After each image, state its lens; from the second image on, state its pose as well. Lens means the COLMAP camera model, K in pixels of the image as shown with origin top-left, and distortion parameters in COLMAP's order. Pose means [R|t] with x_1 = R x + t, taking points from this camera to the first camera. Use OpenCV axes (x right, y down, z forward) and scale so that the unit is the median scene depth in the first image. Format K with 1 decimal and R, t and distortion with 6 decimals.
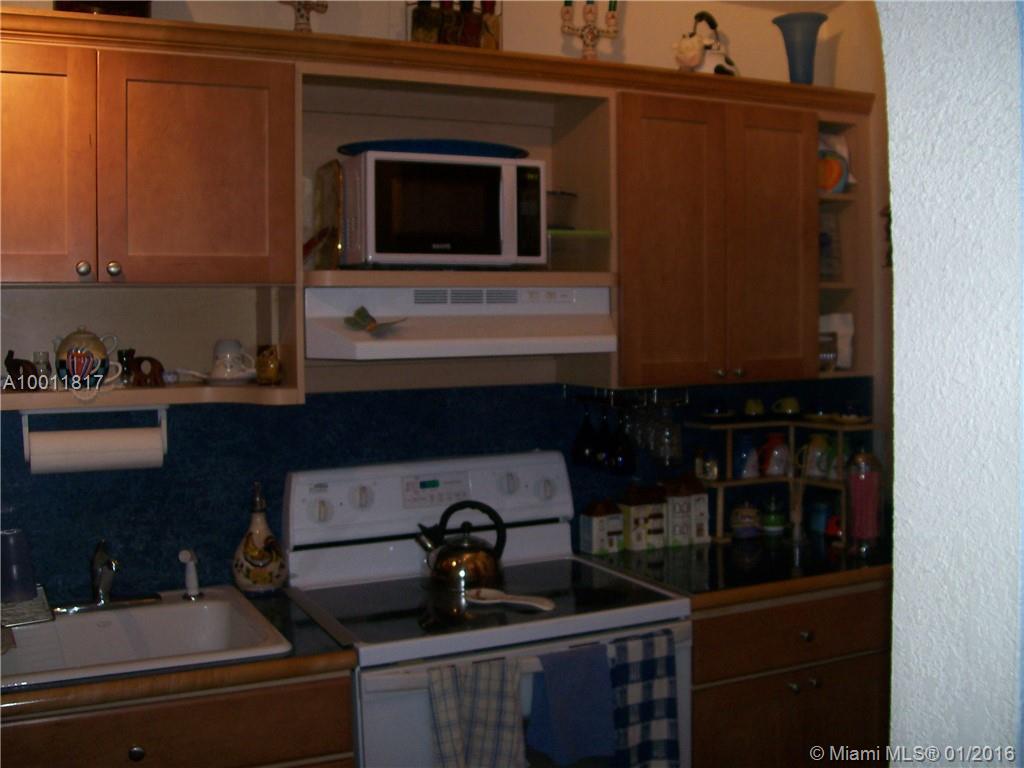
lens RADIAL K [[1104.6, 0, 512.1], [0, 1104.6, 379.5], [0, 0, 1]] dist [-0.144042, 0.000000]
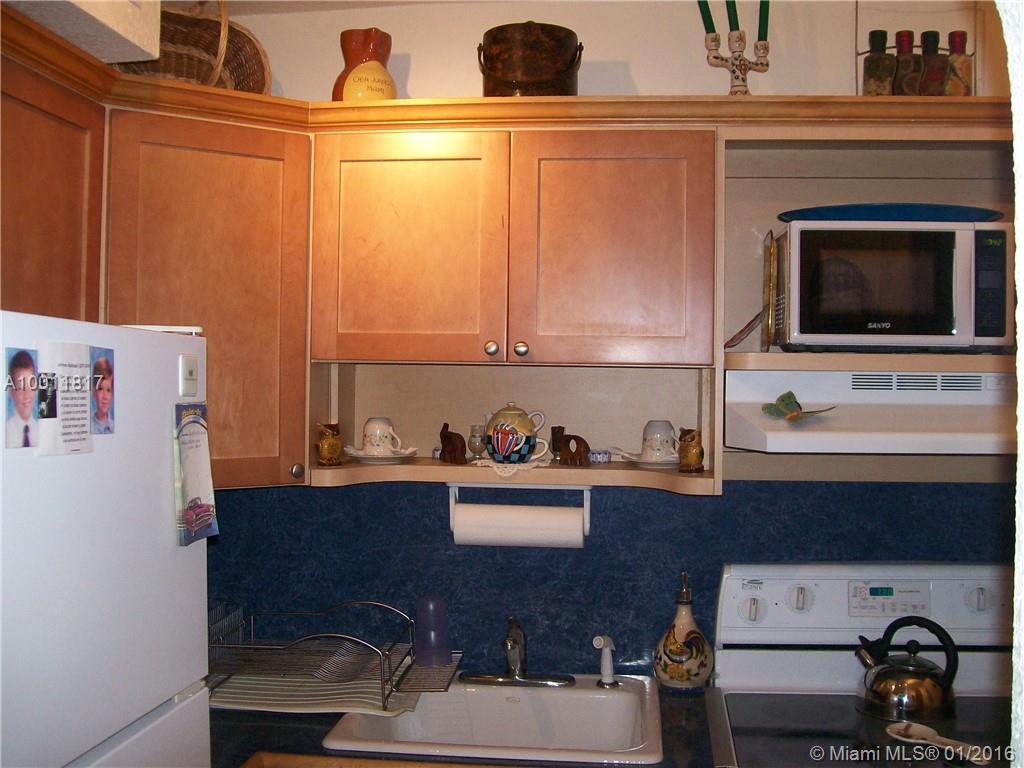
lens RADIAL K [[1104.6, 0, 513.6], [0, 1104.6, 388.1], [0, 0, 1]] dist [-0.144042, 0.000000]
pose [[0.847649, 0.025235, -0.529957, 0.144041], [-0.048372, 0.998384, -0.029829, -0.030414], [0.528348, 0.050919, 0.847500, 0.114507]]
